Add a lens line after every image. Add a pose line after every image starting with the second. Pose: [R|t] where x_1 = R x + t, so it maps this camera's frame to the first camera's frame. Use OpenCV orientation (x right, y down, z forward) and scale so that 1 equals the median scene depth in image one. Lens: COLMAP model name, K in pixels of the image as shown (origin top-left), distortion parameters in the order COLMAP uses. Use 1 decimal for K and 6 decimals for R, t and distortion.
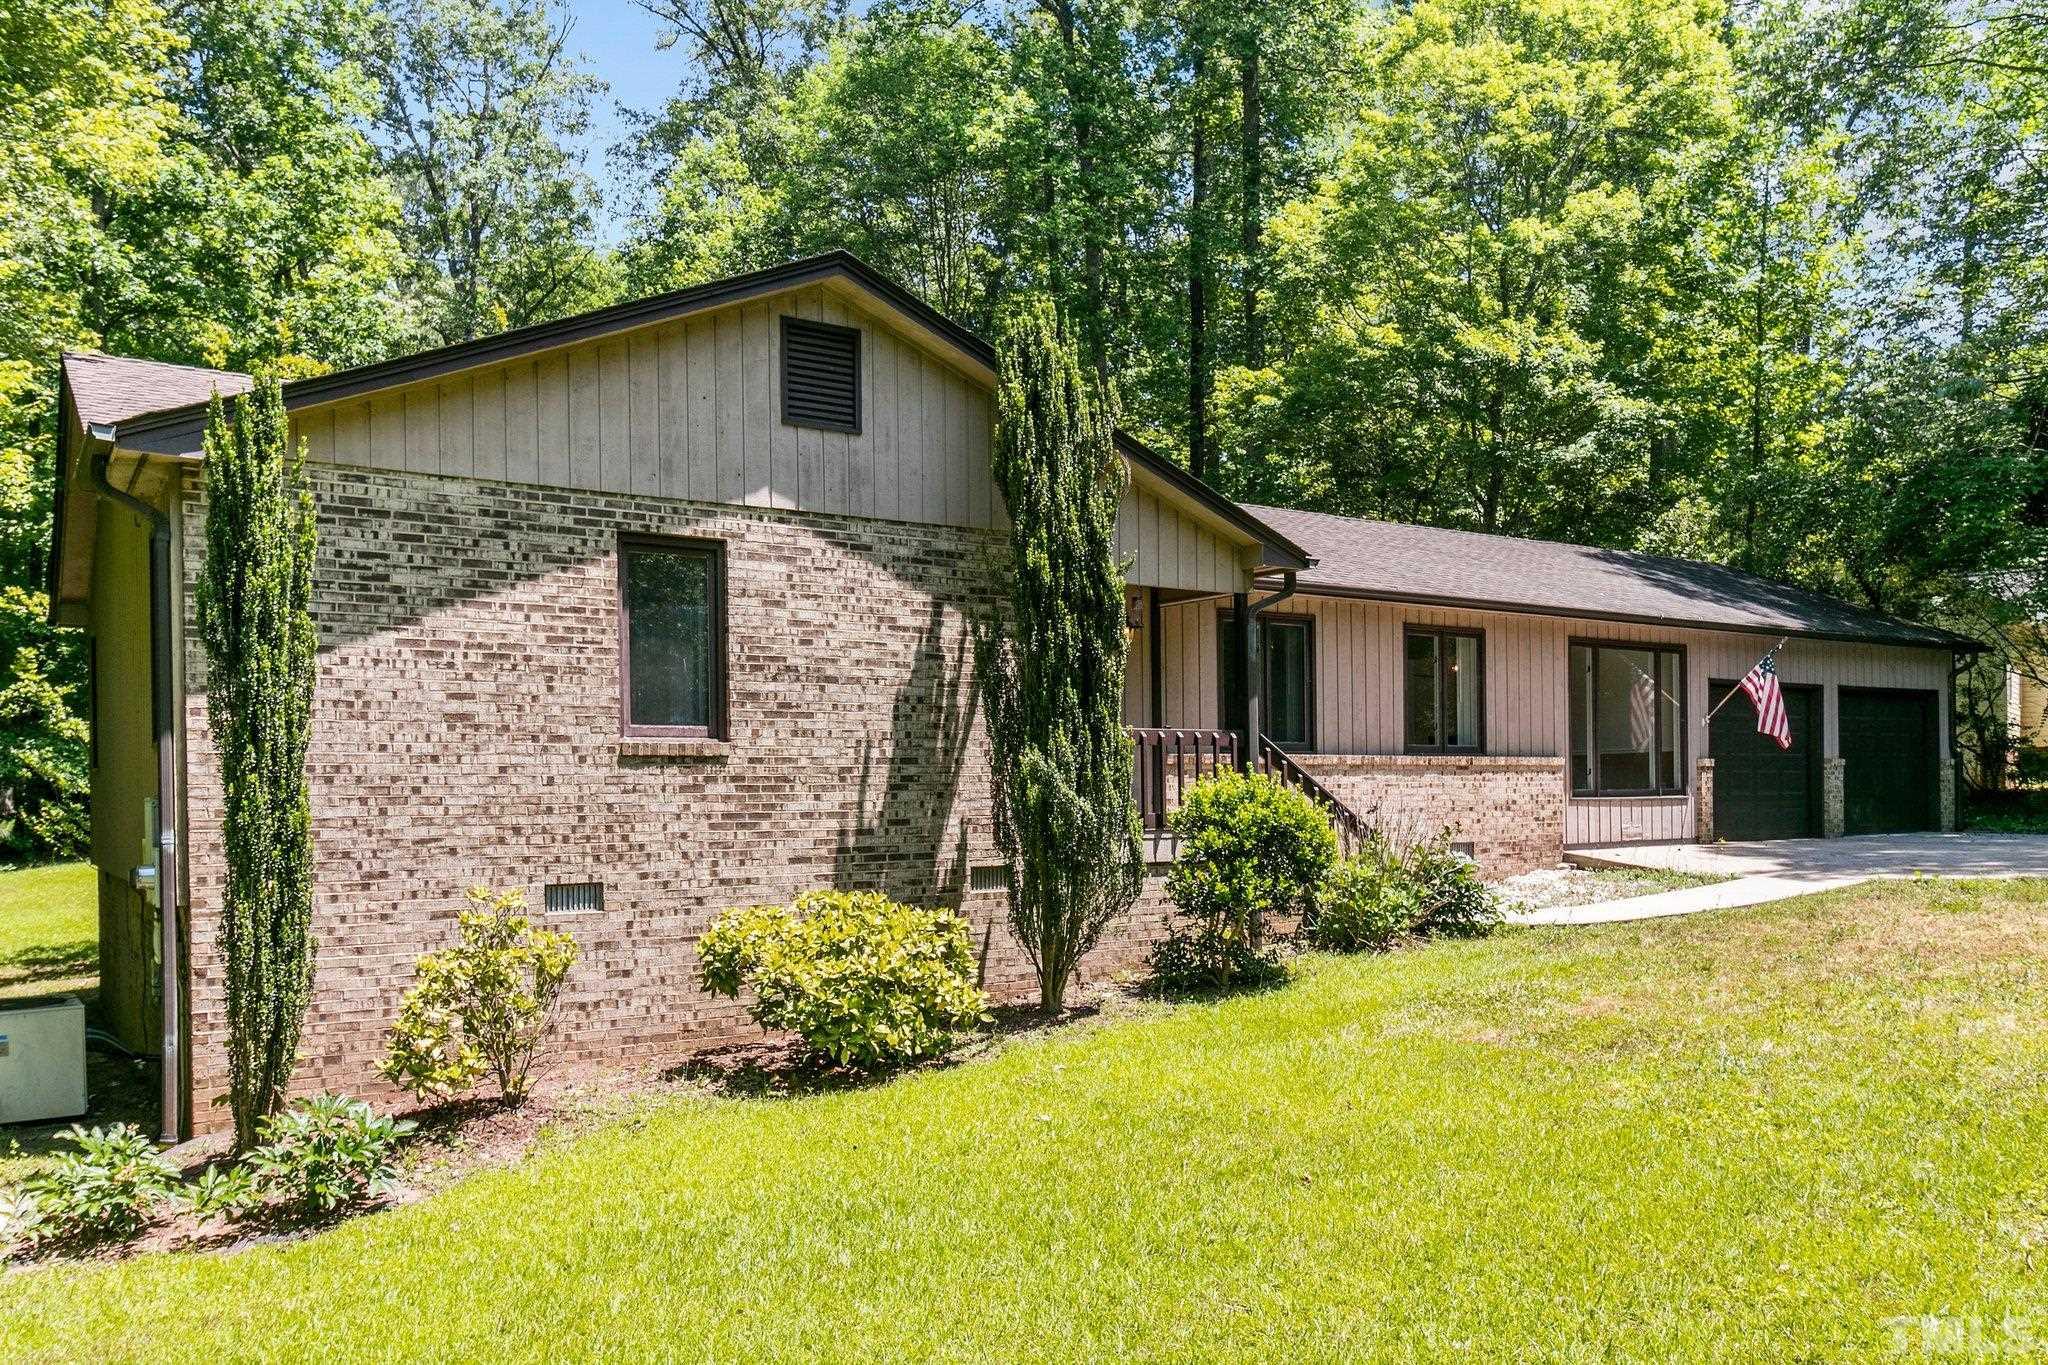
lens RADIAL K [[1517.2, 0, 987.6], [0, 1517.2, 793.1], [0, 0, 1]] dist [-0.008591, -0.002768]
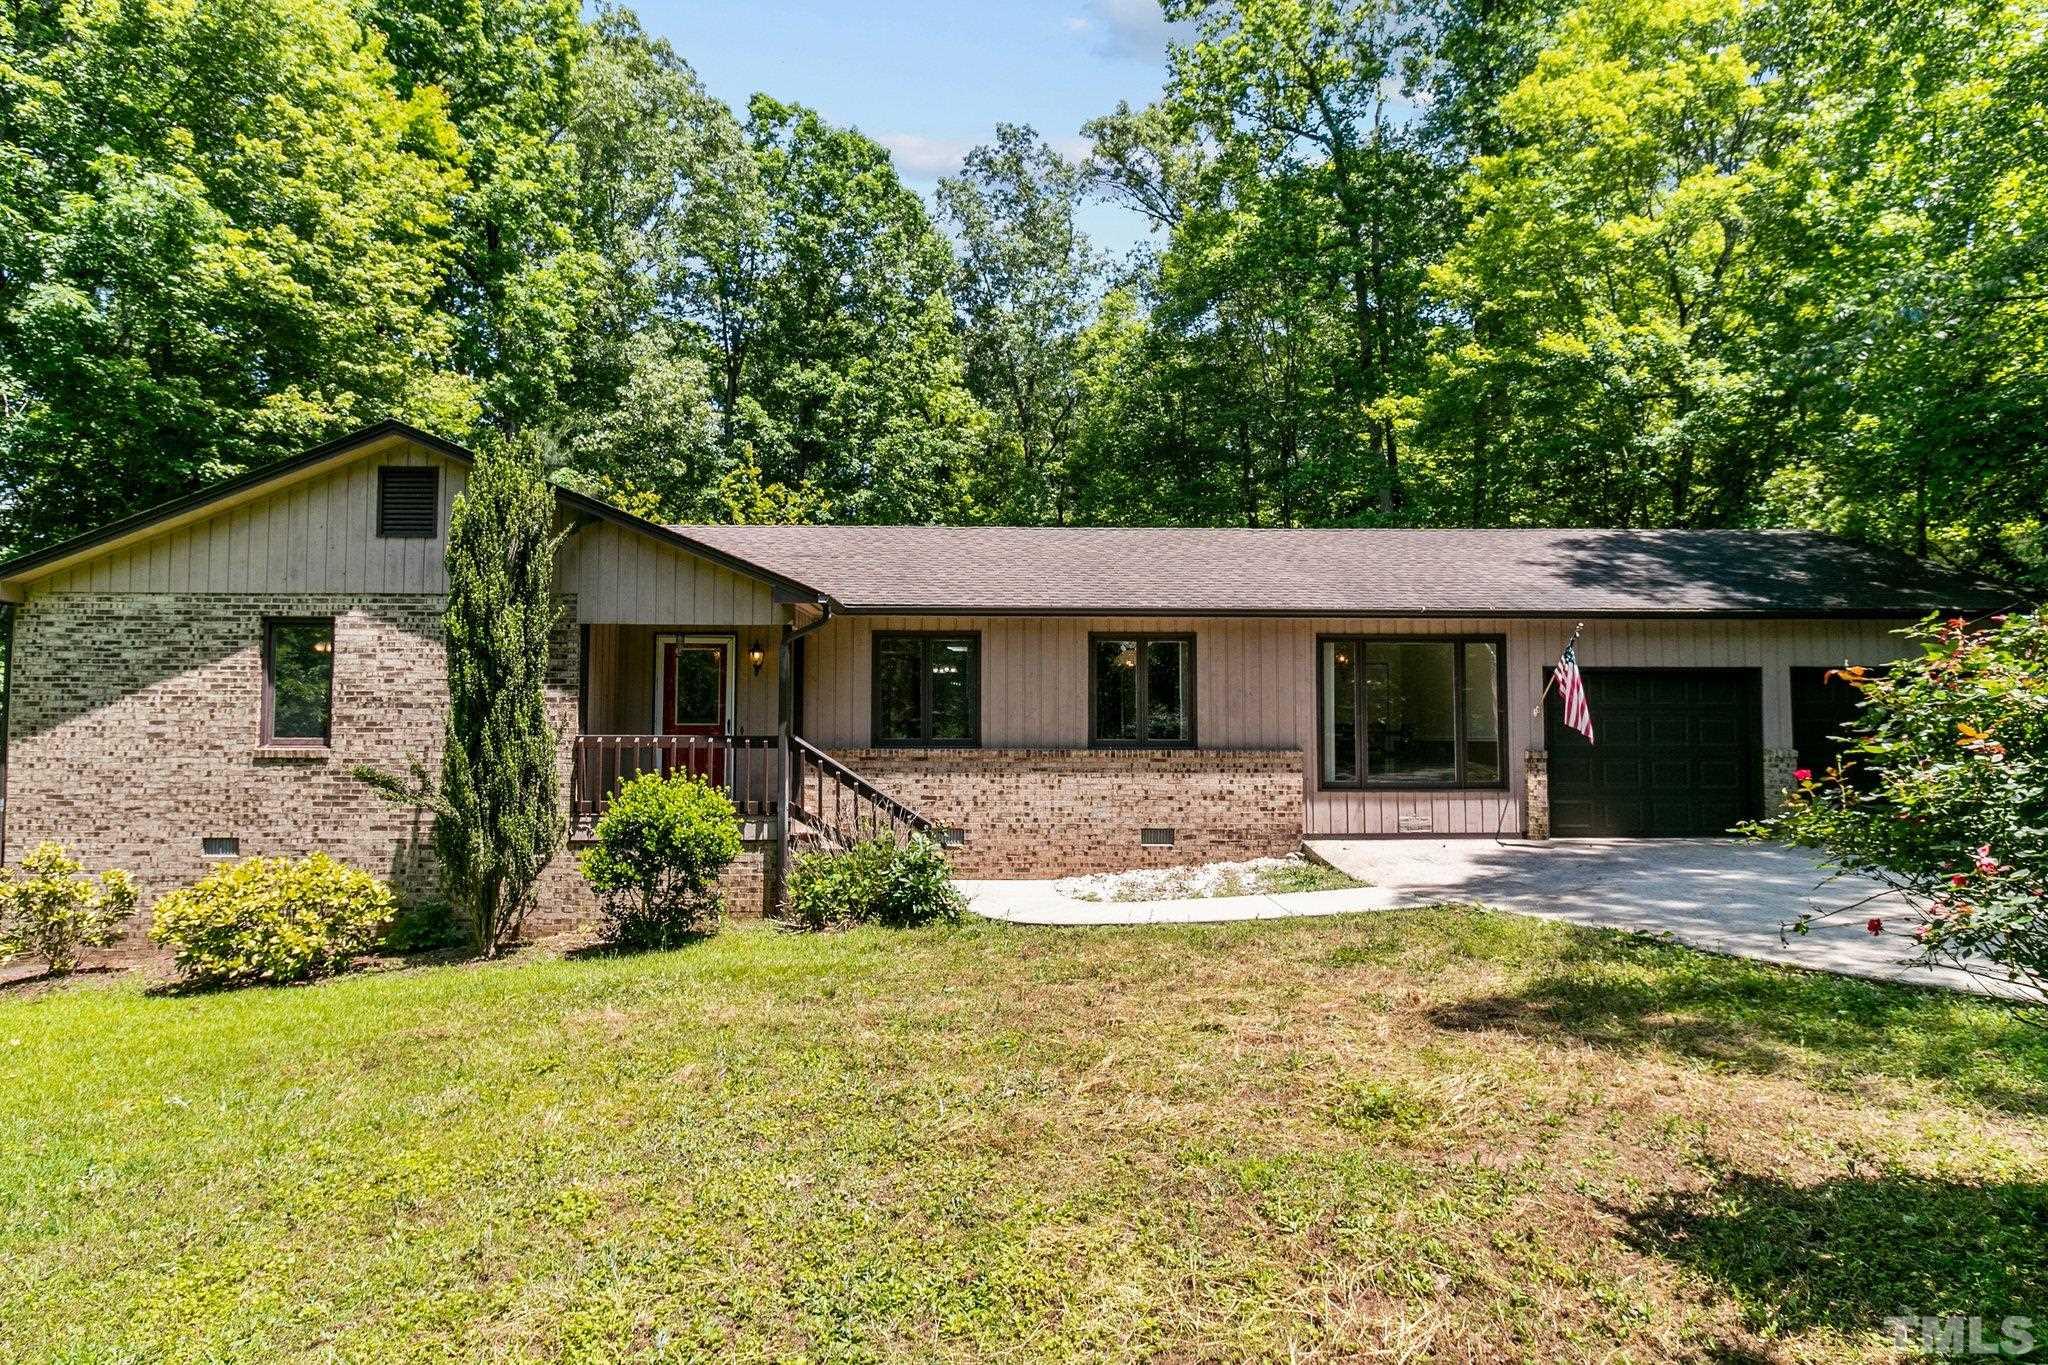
lens RADIAL K [[1059.4, 0, 1024.0], [0, 1059.4, 682.5], [0, 0, 1]] dist [-0.002878, -0.001040]
pose [[0.852612, -0.015411, -0.522318, 0.980620], [-0.010186, 0.998885, -0.046099, -0.058198], [0.522446, 0.044625, 0.851504, 0.455480]]
